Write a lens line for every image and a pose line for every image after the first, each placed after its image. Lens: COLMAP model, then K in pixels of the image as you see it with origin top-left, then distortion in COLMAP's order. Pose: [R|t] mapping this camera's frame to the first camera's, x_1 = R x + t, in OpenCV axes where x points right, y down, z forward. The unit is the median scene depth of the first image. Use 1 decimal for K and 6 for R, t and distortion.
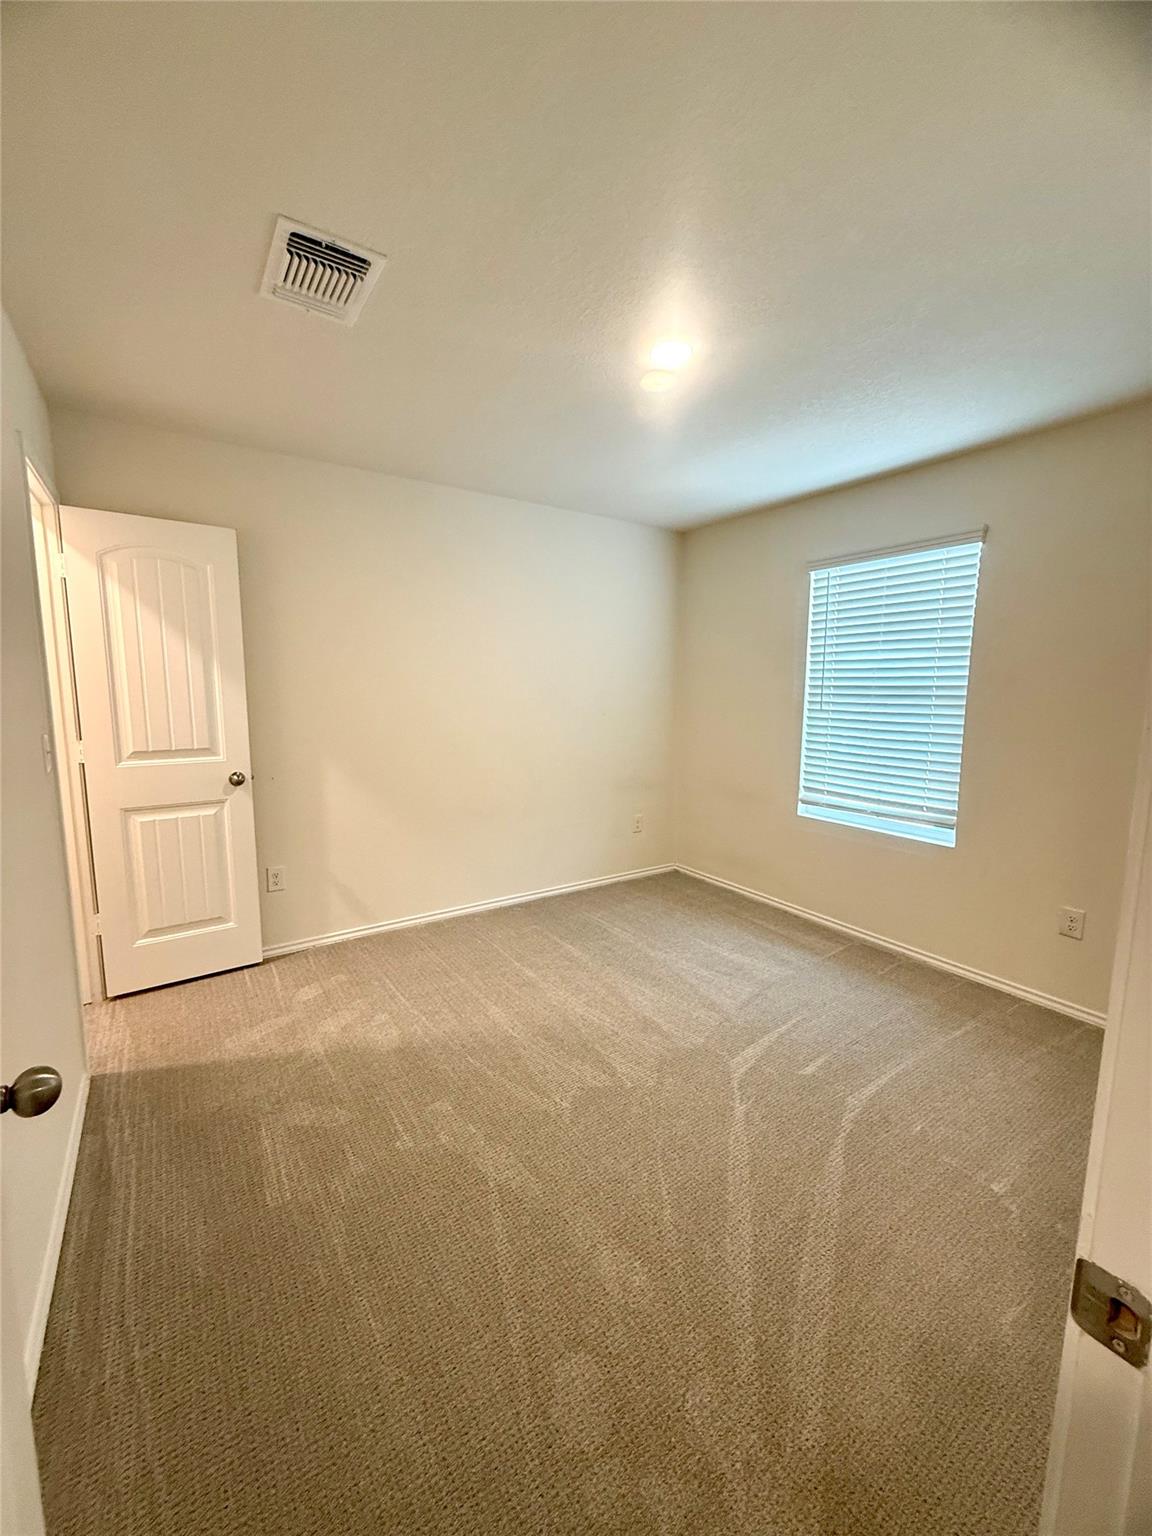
lens RADIAL K [[610.4, 0, 576.0], [0, 610.4, 768.0], [0, 0, 1]] dist [0.000036, 0.000001]
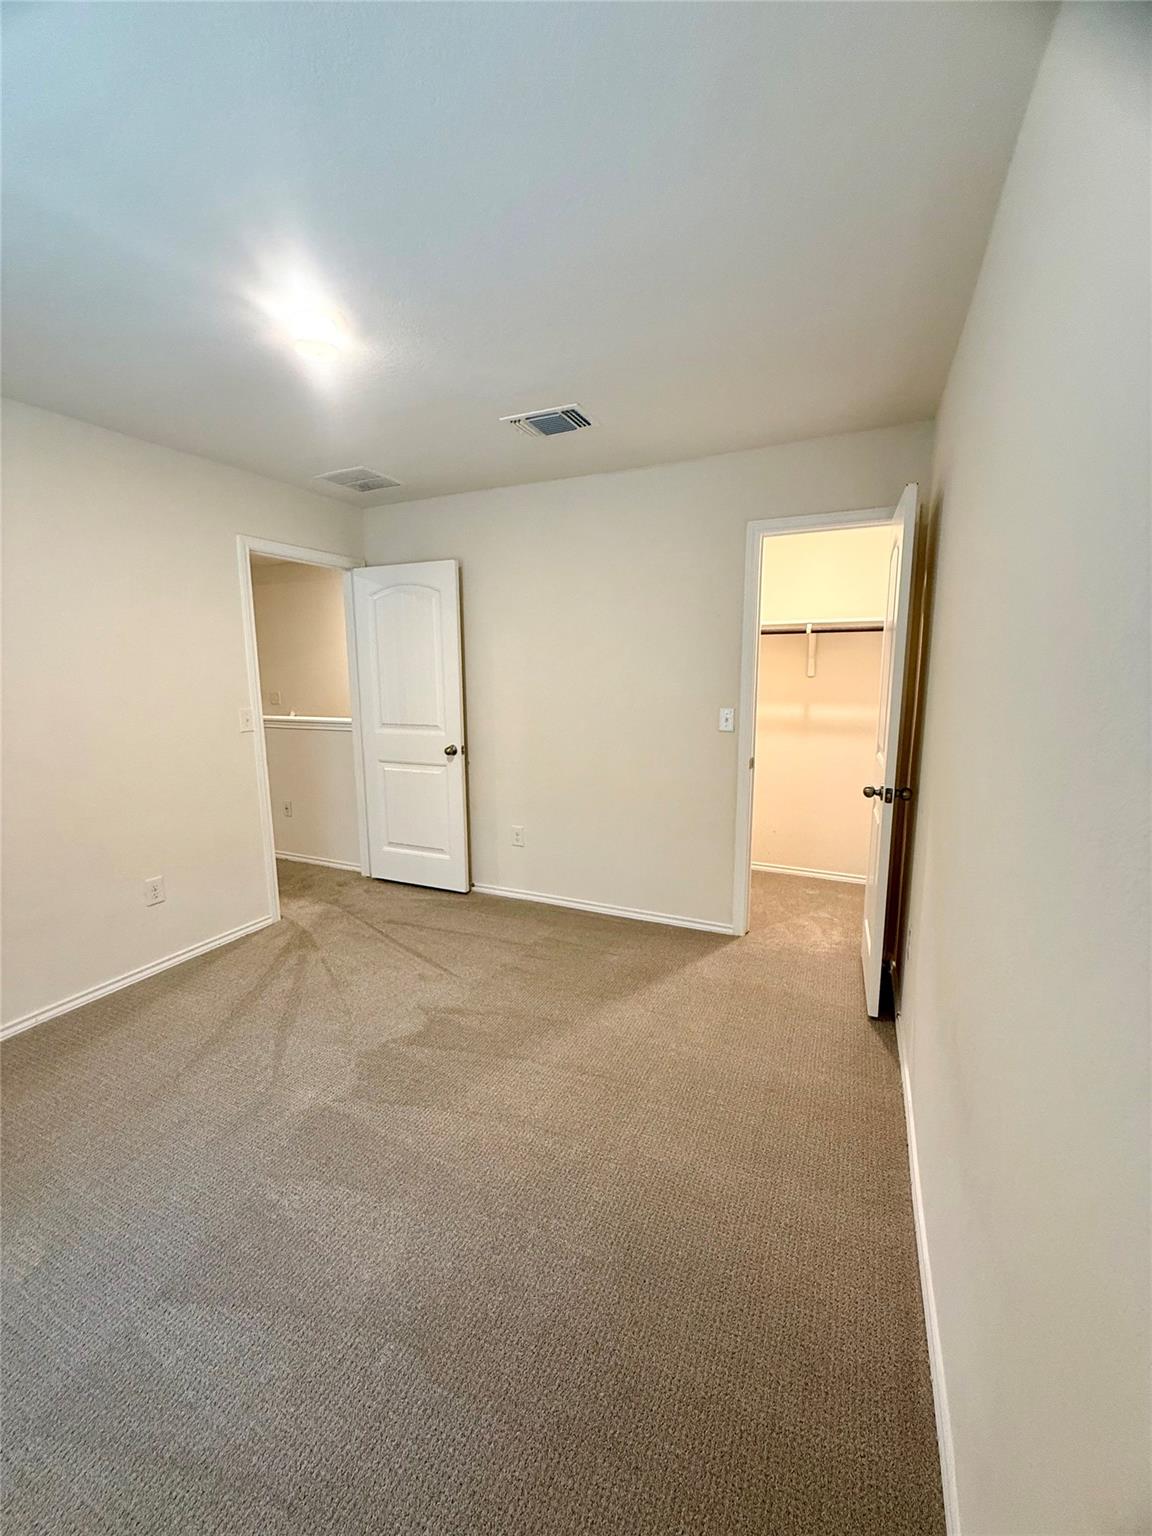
lens RADIAL K [[610.4, 0, 576.0], [0, 610.4, 768.0], [0, 0, 1]] dist [0.000036, 0.000001]
pose [[0.518160, 0.124199, -0.846218, 0.720515], [-0.110468, 0.990831, 0.077781, -0.077381], [0.848120, 0.053177, 0.527129, 0.531219]]
